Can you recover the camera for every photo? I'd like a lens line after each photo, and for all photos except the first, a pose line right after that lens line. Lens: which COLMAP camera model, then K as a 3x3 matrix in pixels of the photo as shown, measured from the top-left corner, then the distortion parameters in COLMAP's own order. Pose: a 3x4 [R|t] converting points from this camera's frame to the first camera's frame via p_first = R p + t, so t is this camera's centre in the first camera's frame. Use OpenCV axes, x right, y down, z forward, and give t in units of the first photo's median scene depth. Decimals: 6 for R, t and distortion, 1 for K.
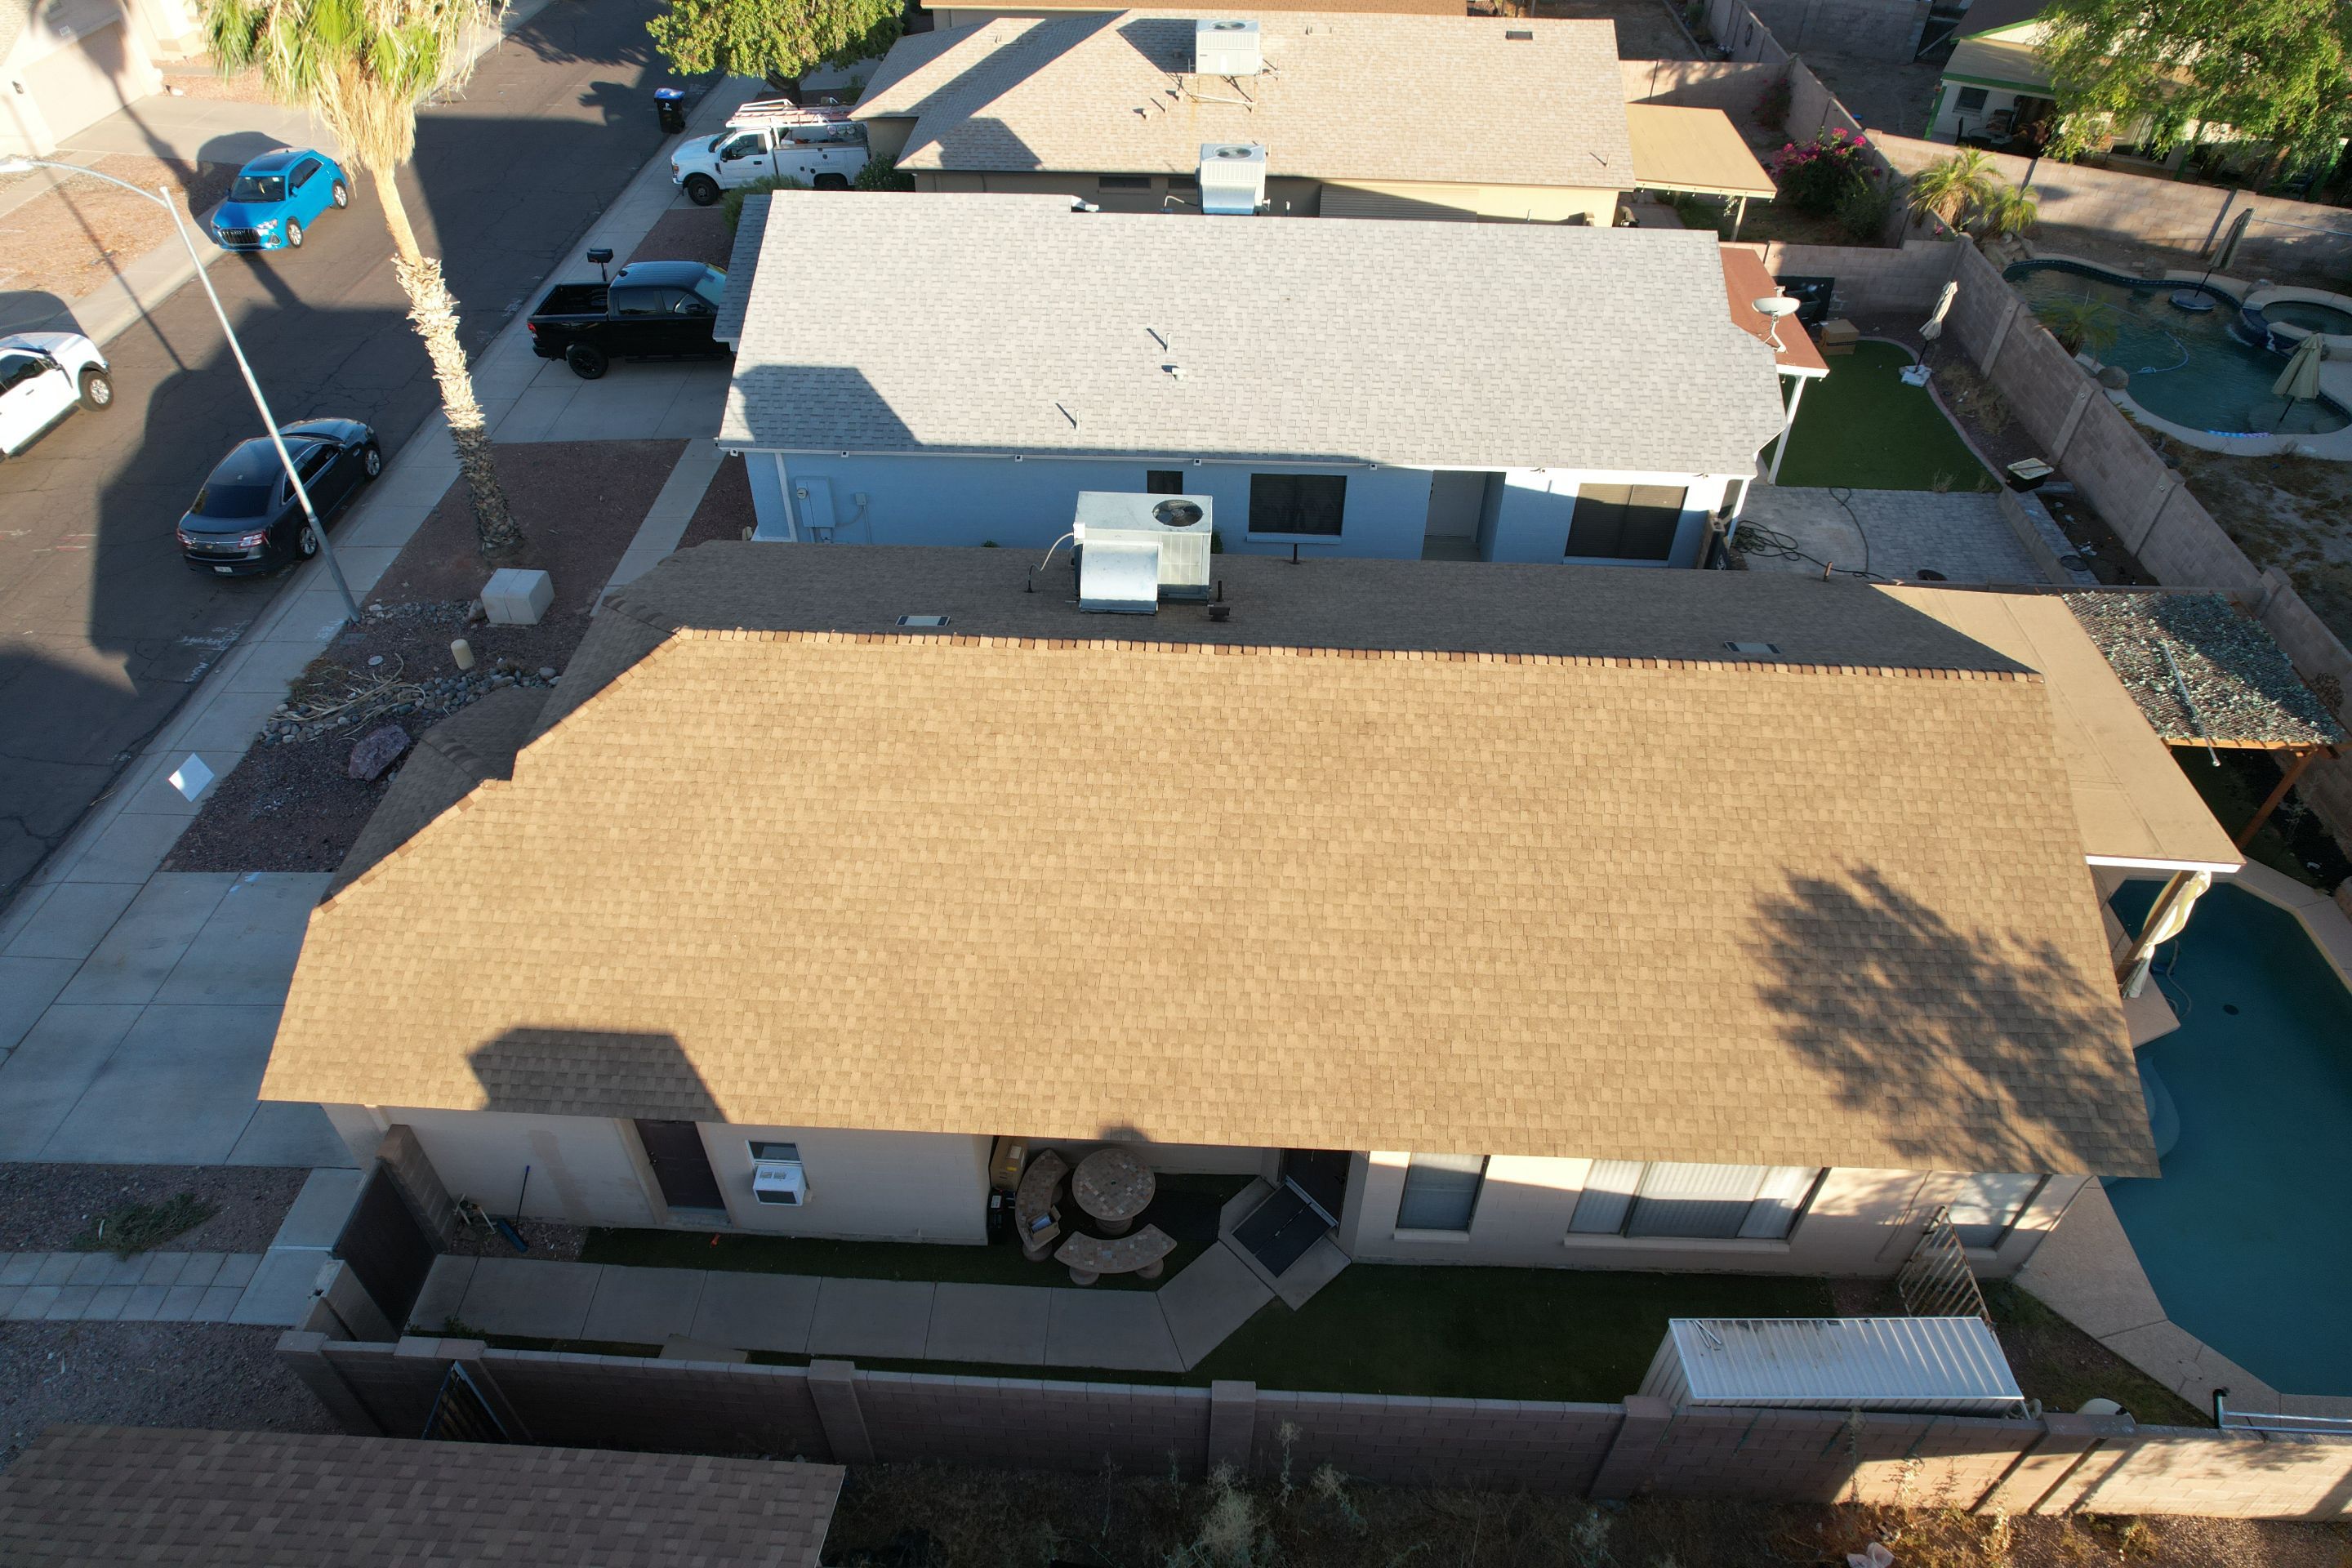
lens RADIAL K [[1496.2, 0, 1165.3], [0, 1496.2, 829.7], [0, 0, 1]] dist [-0.080163, 0.072324]
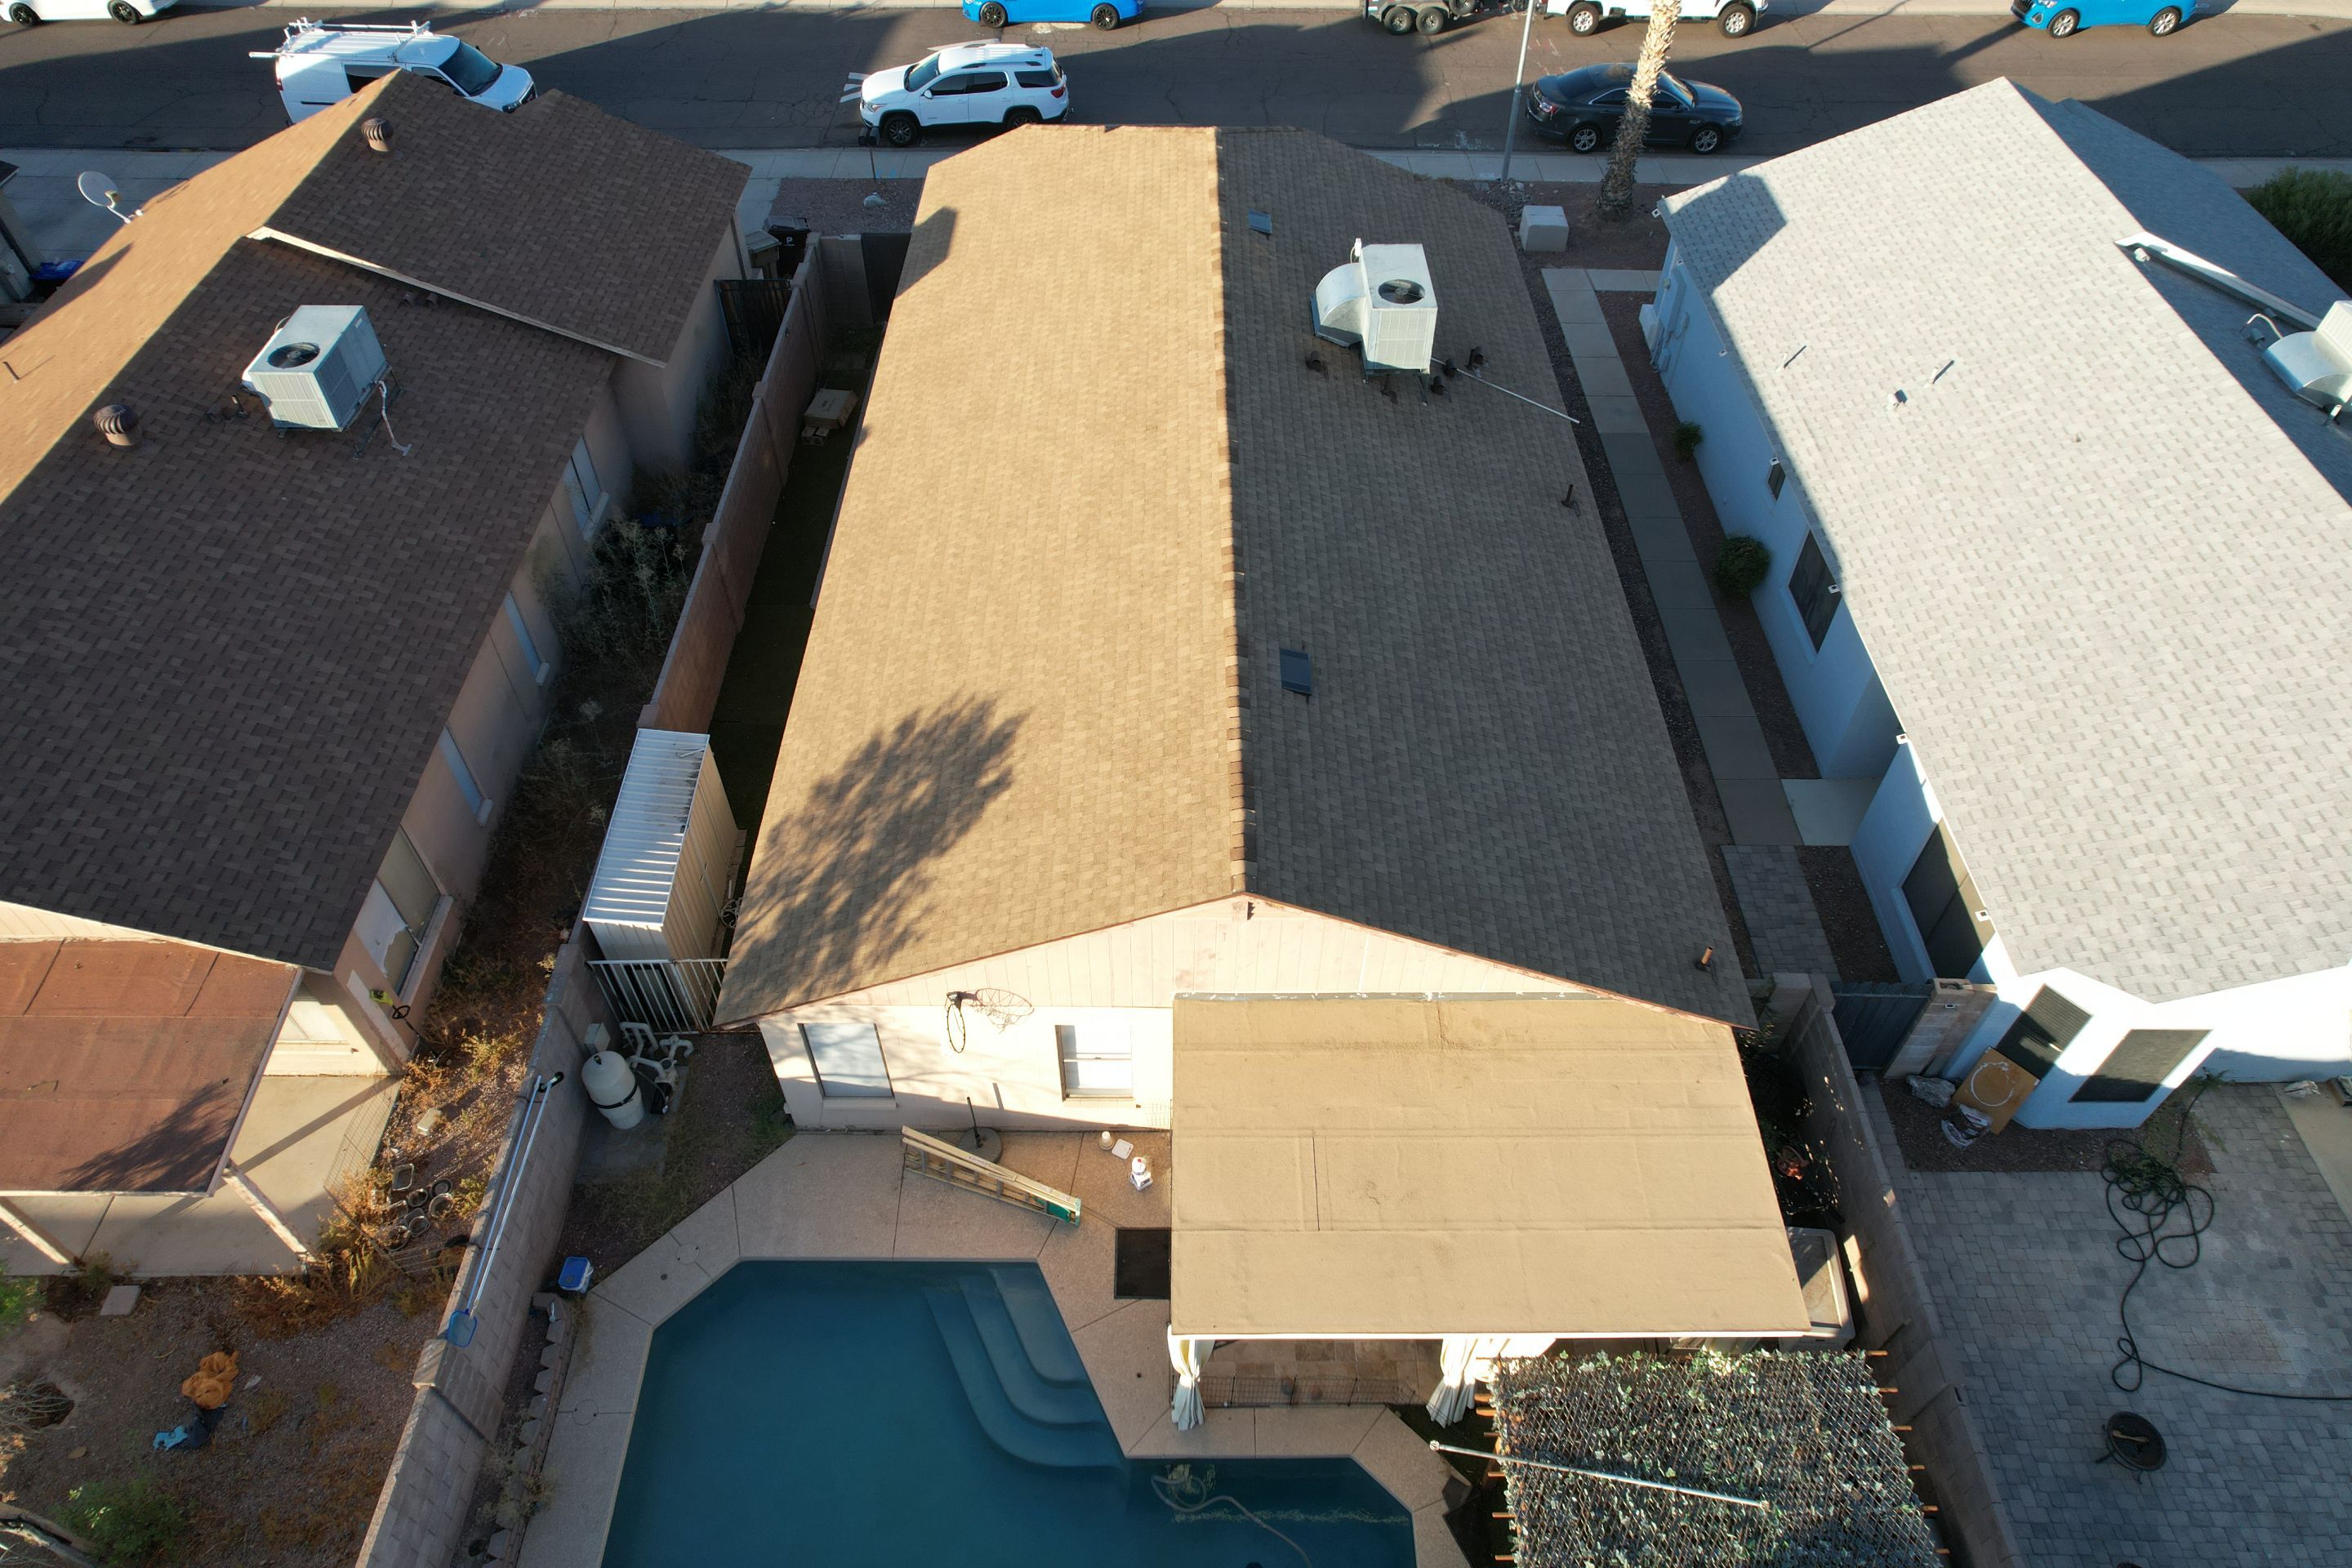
lens RADIAL K [[1496.2, 0, 1160.1], [0, 1496.2, 789.3], [0, 0, 1]] dist [-0.080163, 0.072324]
pose [[0.035632, 0.733629, -0.678616, 1.092293], [-0.686102, 0.511689, 0.517145, -0.510432], [0.726632, 0.447173, 0.521577, 0.526660]]
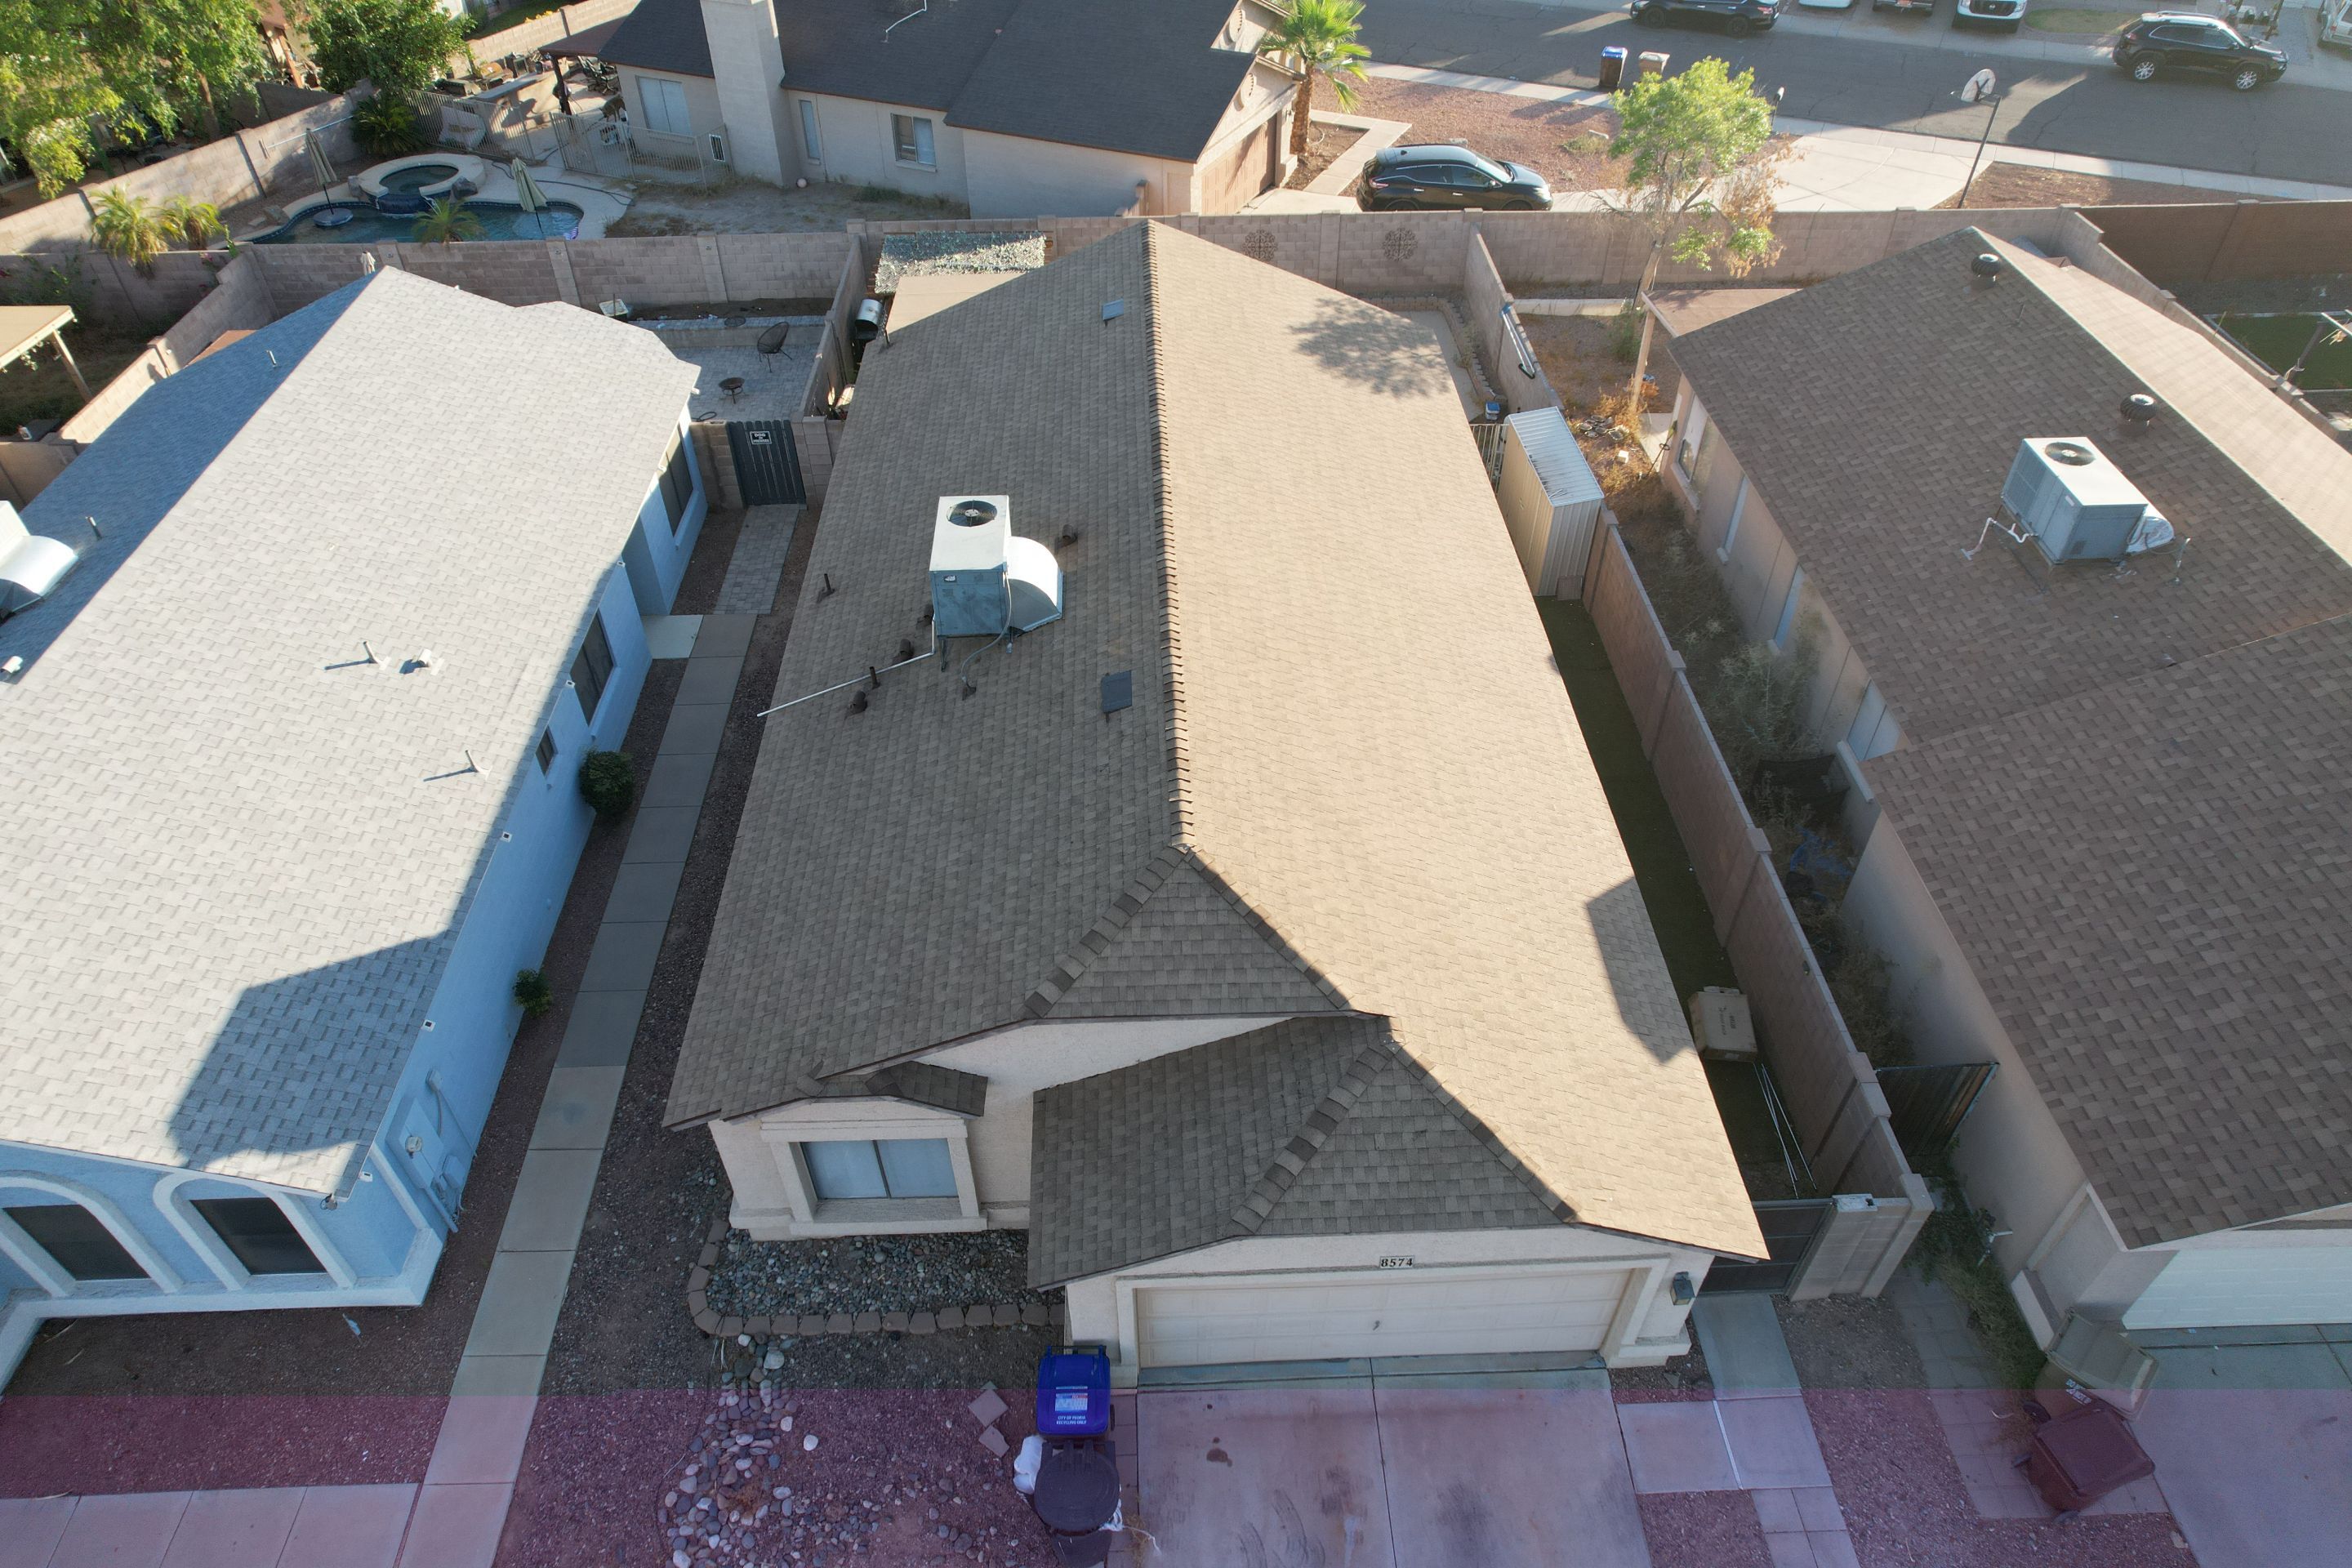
lens RADIAL K [[1496.2, 0, 1173.2], [0, 1496.2, 790.5], [0, 0, 1]] dist [-0.080163, 0.072324]
pose [[-0.079035, -0.675420, 0.733186, -0.941516], [0.692971, 0.491493, 0.527470, -0.610351], [-0.716620, 0.549765, 0.429201, 0.639440]]
